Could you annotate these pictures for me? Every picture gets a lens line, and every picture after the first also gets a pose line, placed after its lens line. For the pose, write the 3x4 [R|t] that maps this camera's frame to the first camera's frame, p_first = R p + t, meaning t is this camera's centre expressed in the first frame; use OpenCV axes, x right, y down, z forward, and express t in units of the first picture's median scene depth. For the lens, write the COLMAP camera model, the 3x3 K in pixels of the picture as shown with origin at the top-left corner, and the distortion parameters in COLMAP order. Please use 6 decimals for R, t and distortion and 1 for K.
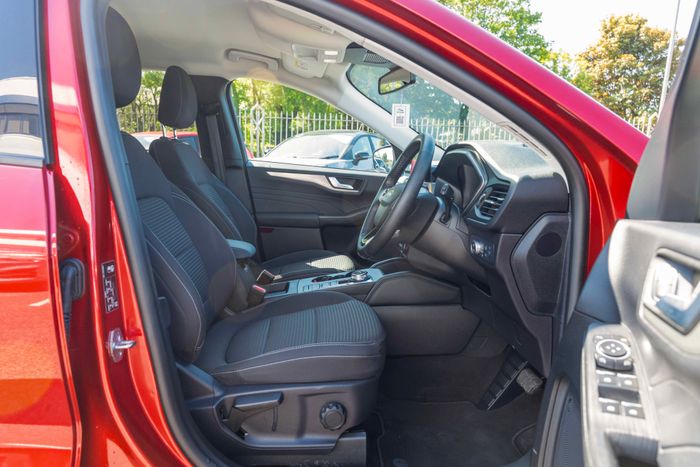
lens RADIAL K [[483.8, 0, 353.5], [0, 483.8, 231.5], [0, 0, 1]] dist [-0.001641, 0.007266]
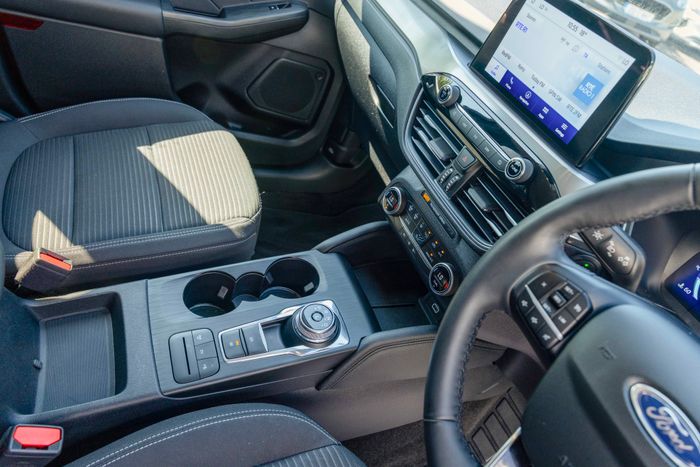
lens RADIAL K [[483.8, 0, 347.5], [0, 483.8, 228.8], [0, 0, 1]] dist [-0.001641, 0.007266]
pose [[0.910035, 0.008478, 0.414444, -0.185802], [-0.245042, 0.817409, 0.521342, -0.259850], [-0.334350, -0.575996, 0.745948, 0.953480]]
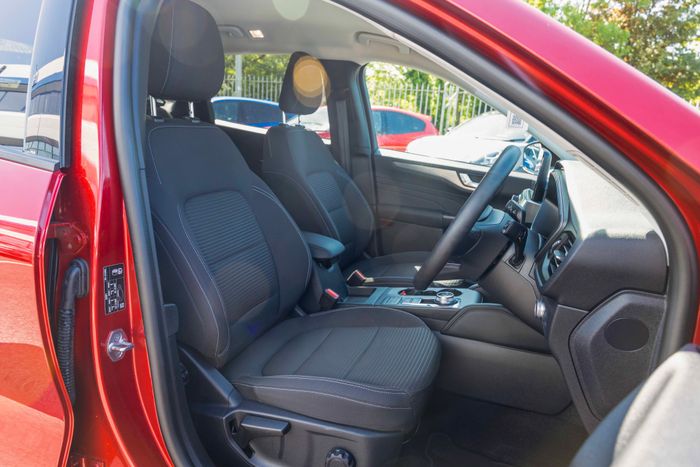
lens RADIAL K [[483.8, 0, 351.2], [0, 483.8, 231.5], [0, 0, 1]] dist [-0.001641, 0.007266]
pose [[0.912718, 0.135096, -0.385610, 0.234591], [-0.113296, 0.990429, 0.078826, -0.101125], [0.392568, -0.028258, 0.919289, 0.181209]]
